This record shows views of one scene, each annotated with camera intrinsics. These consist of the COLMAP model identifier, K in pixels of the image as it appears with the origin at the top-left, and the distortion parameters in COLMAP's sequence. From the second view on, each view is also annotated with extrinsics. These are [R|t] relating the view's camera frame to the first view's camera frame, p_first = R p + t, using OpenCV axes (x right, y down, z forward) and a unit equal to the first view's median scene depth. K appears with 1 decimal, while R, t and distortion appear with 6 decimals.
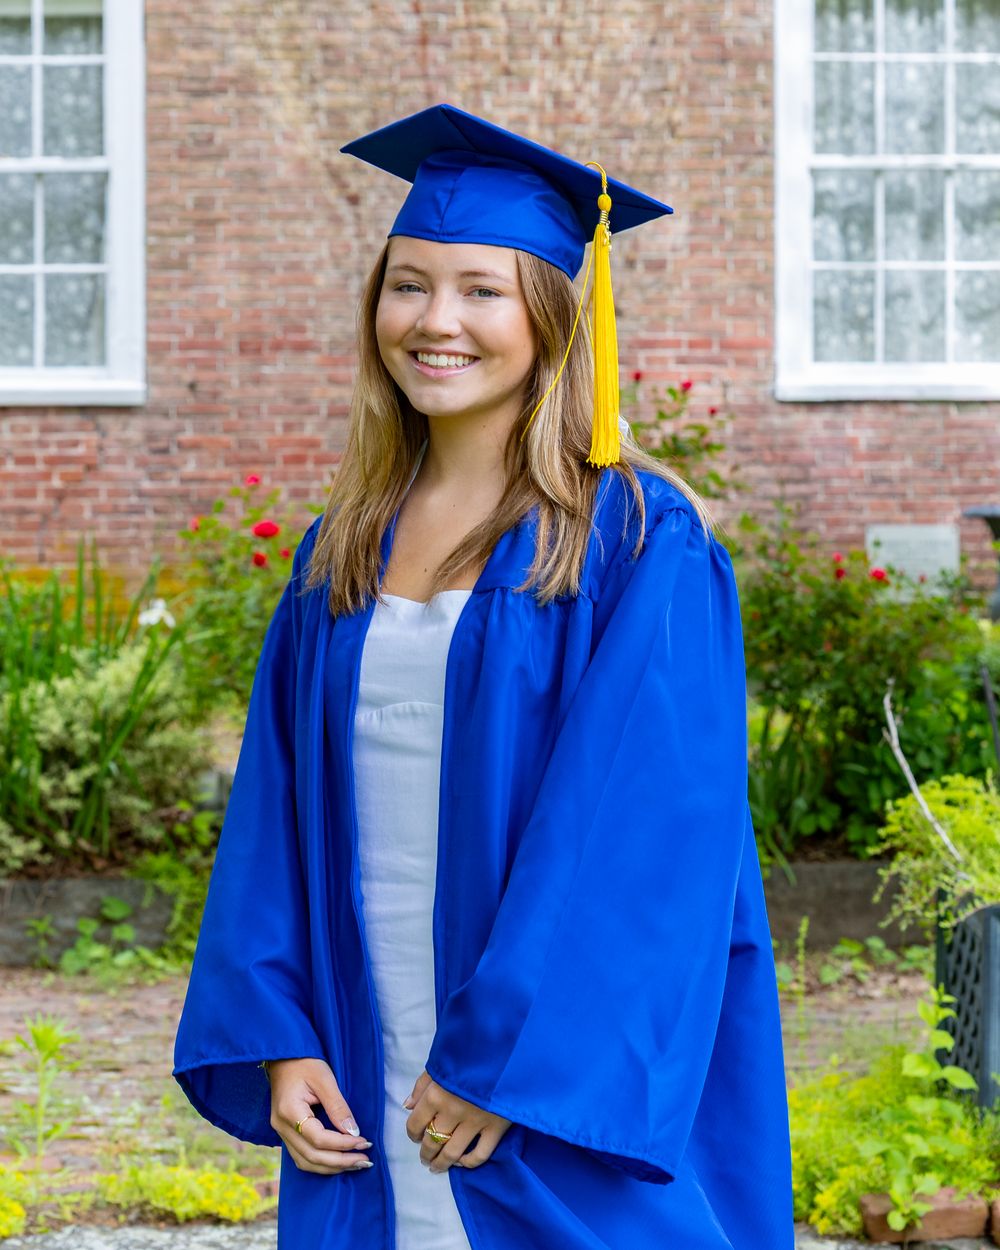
lens RADIAL K [[3406.0, 0, 500.0], [0, 3406.0, 625.0], [0, 0, 1]] dist [-0.089497, -0.262295]
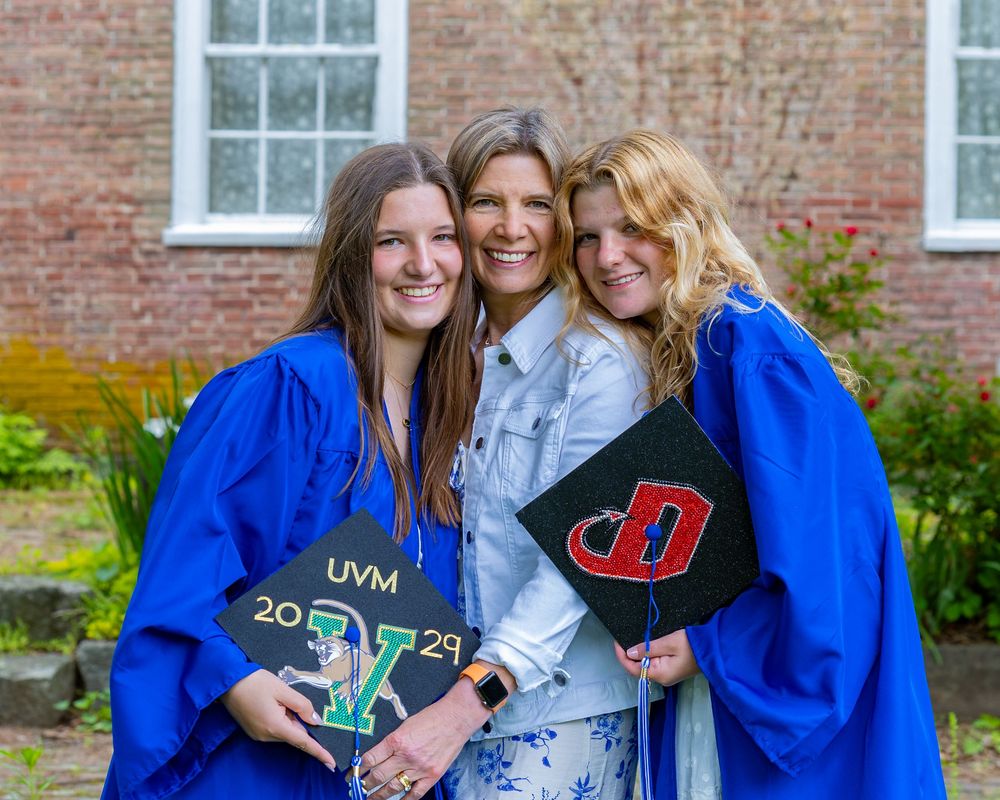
lens RADIAL K [[2486.8, 0, 500.0], [0, 2486.8, 400.0], [0, 0, 1]] dist [-0.061893, -0.303773]
pose [[0.996669, 0.017506, -0.079654, 0.002136], [-0.018262, 0.999795, -0.008774, -0.002492], [0.079484, 0.010199, 0.996784, 0.112008]]
